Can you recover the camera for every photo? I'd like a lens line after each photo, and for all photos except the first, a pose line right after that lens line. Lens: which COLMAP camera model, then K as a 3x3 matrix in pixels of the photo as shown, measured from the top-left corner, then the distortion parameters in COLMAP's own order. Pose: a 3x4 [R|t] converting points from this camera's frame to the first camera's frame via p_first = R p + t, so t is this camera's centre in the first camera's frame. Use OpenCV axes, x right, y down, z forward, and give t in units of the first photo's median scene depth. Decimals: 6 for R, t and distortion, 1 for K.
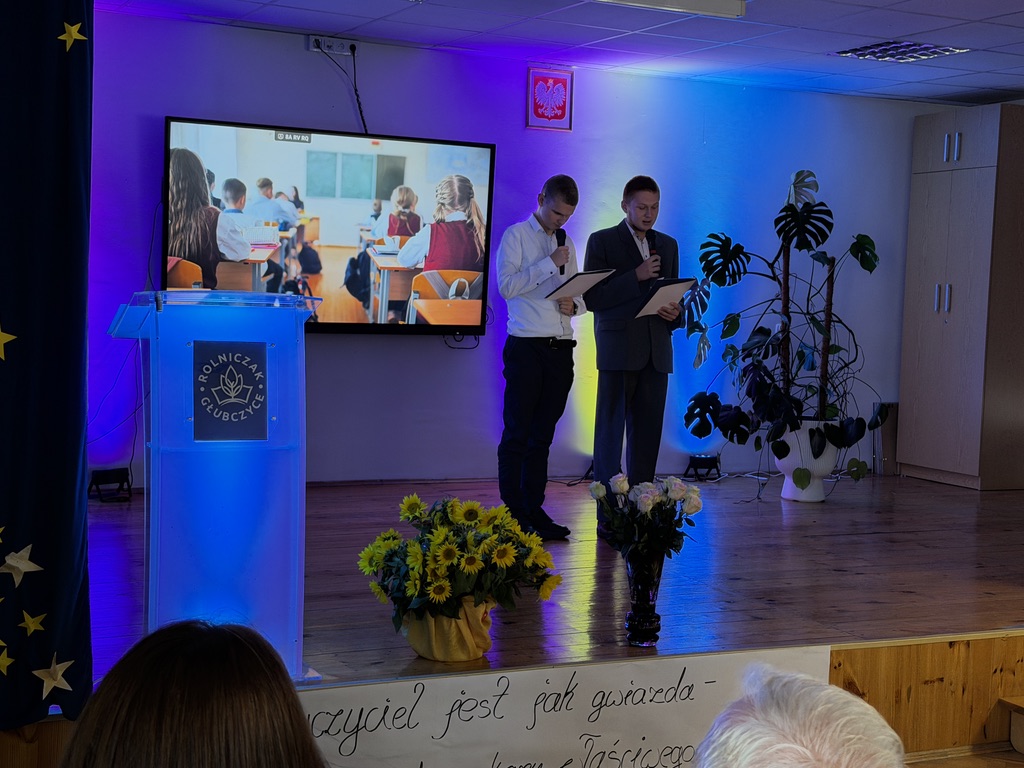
lens RADIAL K [[1431.6, 0, 518.0], [0, 1431.6, 381.9], [0, 0, 1]] dist [0.142372, -0.144675]
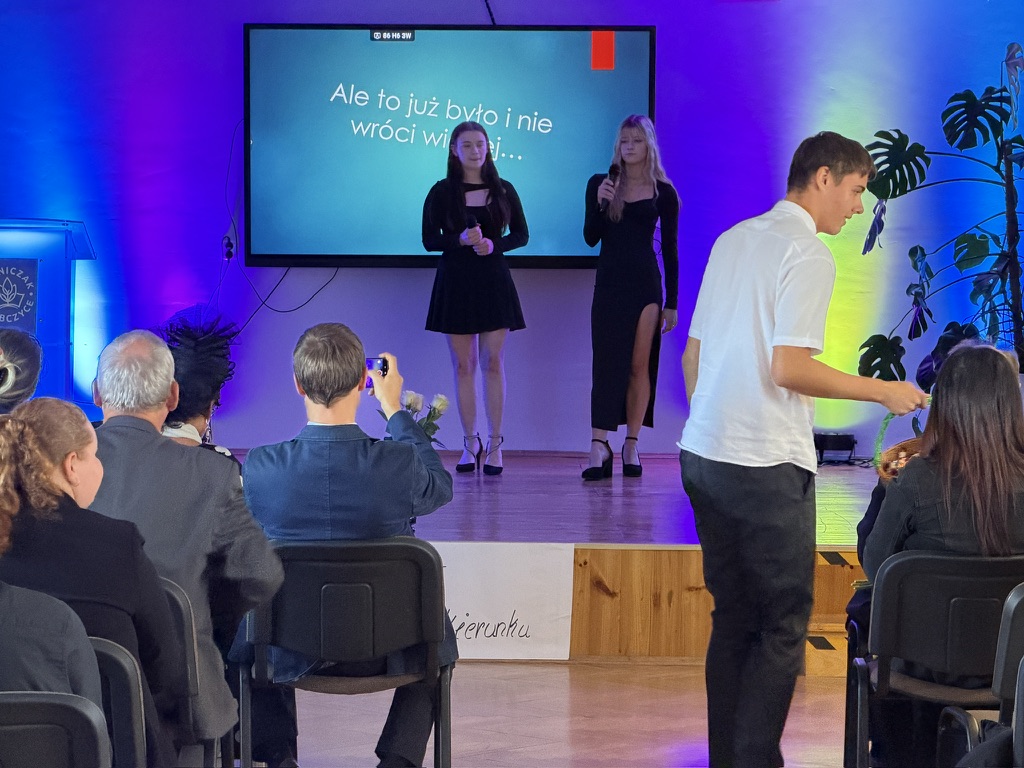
lens RADIAL K [[3393.5, 0, 512.0], [0, 3393.5, 384.0], [0, 0, 1]] dist [-0.286955, 13.195972]
pose [[0.906737, -0.002603, -0.421688, 0.728849], [-0.004331, 0.999871, -0.015485, 0.063309], [0.421673, 0.015867, 0.906609, -0.749483]]
